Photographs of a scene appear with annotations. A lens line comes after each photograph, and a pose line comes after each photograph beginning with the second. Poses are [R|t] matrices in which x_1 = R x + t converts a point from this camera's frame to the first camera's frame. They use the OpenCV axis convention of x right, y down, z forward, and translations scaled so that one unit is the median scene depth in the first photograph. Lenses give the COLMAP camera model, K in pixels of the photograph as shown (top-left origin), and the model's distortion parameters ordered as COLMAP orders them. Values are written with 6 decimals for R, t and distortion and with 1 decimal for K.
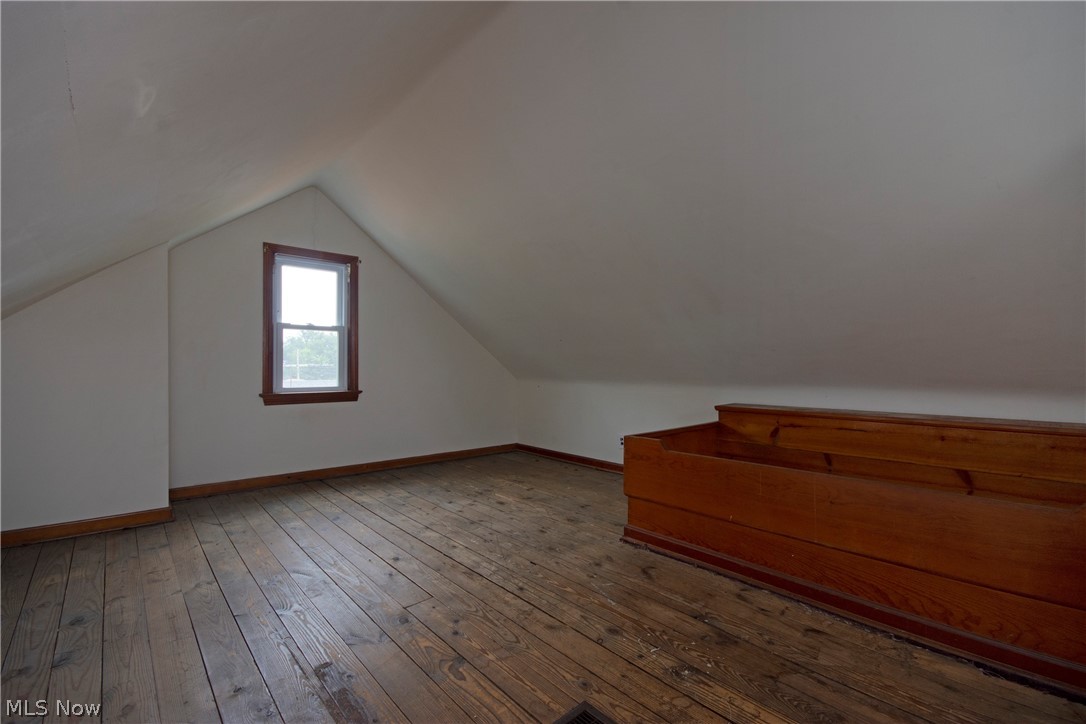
lens RADIAL K [[481.2, 0, 539.6], [0, 481.2, 361.1], [0, 0, 1]] dist [-0.004777, -0.001544]
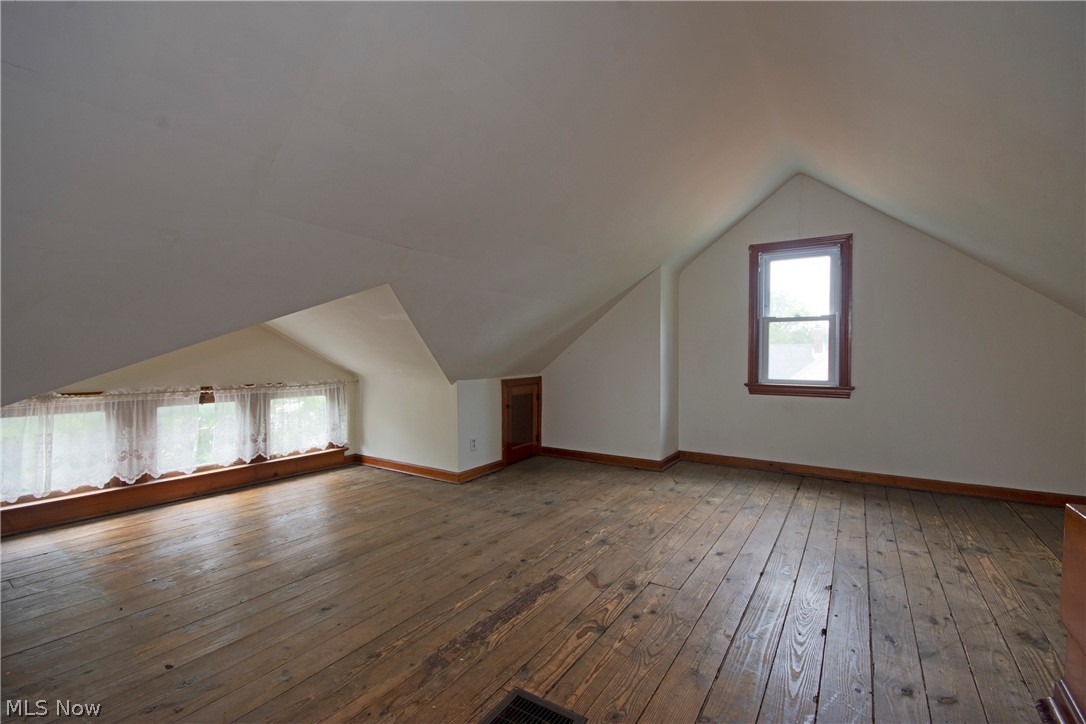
lens RADIAL K [[481.2, 0, 538.8], [0, 481.2, 358.3], [0, 0, 1]] dist [-0.004777, -0.001544]
pose [[0.251951, 0.005966, -0.967722, 0.368939], [0.006155, 0.999951, 0.007768, -0.000354], [0.967721, -0.007914, 0.251901, 0.258258]]
